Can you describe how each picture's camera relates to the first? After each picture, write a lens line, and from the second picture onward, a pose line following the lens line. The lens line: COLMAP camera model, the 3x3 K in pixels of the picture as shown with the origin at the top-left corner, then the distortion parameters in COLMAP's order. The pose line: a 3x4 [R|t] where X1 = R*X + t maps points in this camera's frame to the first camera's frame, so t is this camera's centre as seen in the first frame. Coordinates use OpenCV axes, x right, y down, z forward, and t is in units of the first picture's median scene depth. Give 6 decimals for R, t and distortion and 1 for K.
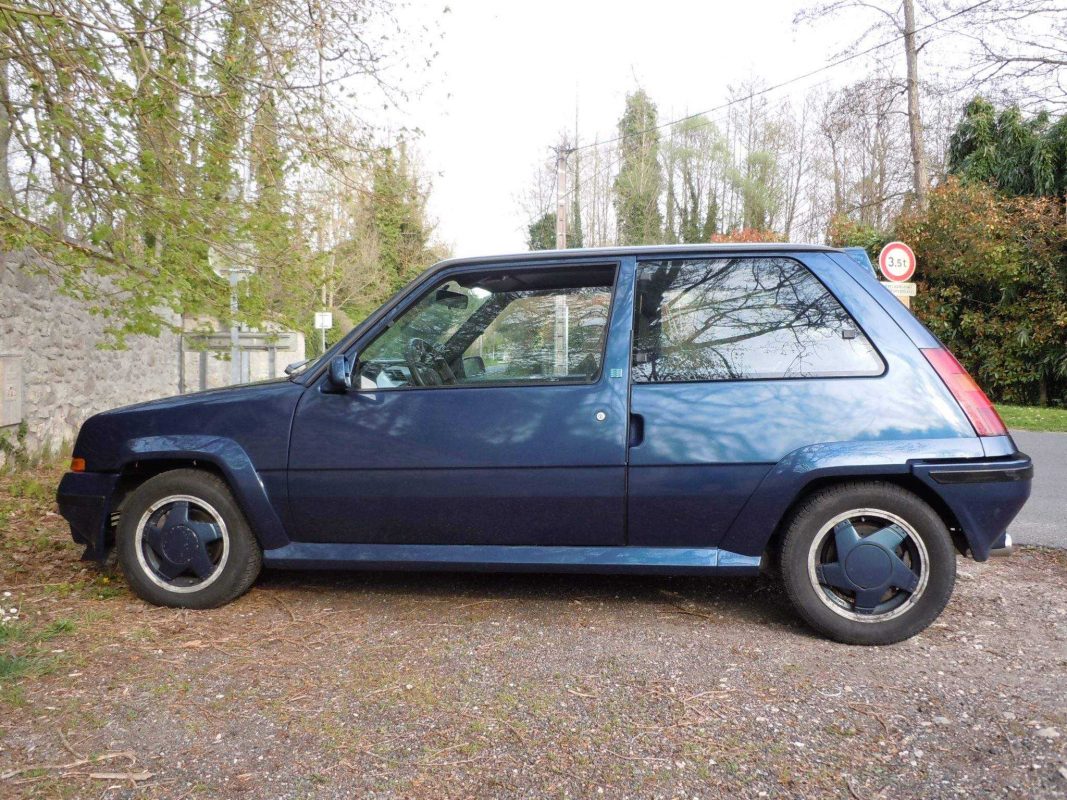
lens RADIAL K [[1008.4, 0, 500.1], [0, 1008.4, 400.0], [0, 0, 1]] dist [-0.021030, 0.000000]
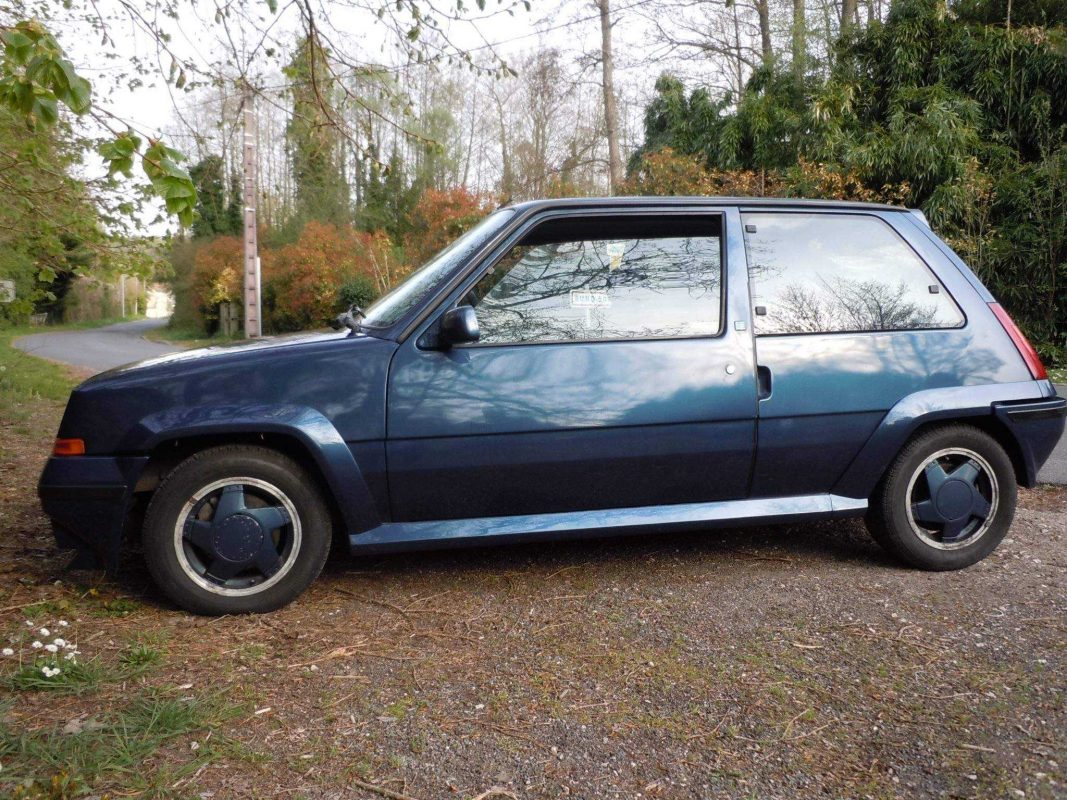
lens RADIAL K [[1008.4, 0, 536.5], [0, 1008.4, 404.1], [0, 0, 1]] dist [-0.021030, 0.000000]
pose [[0.907452, -0.035016, 0.418695, -0.490346], [0.015043, 0.998590, 0.050910, -0.002923], [-0.419887, -0.039899, 0.906699, 0.183684]]
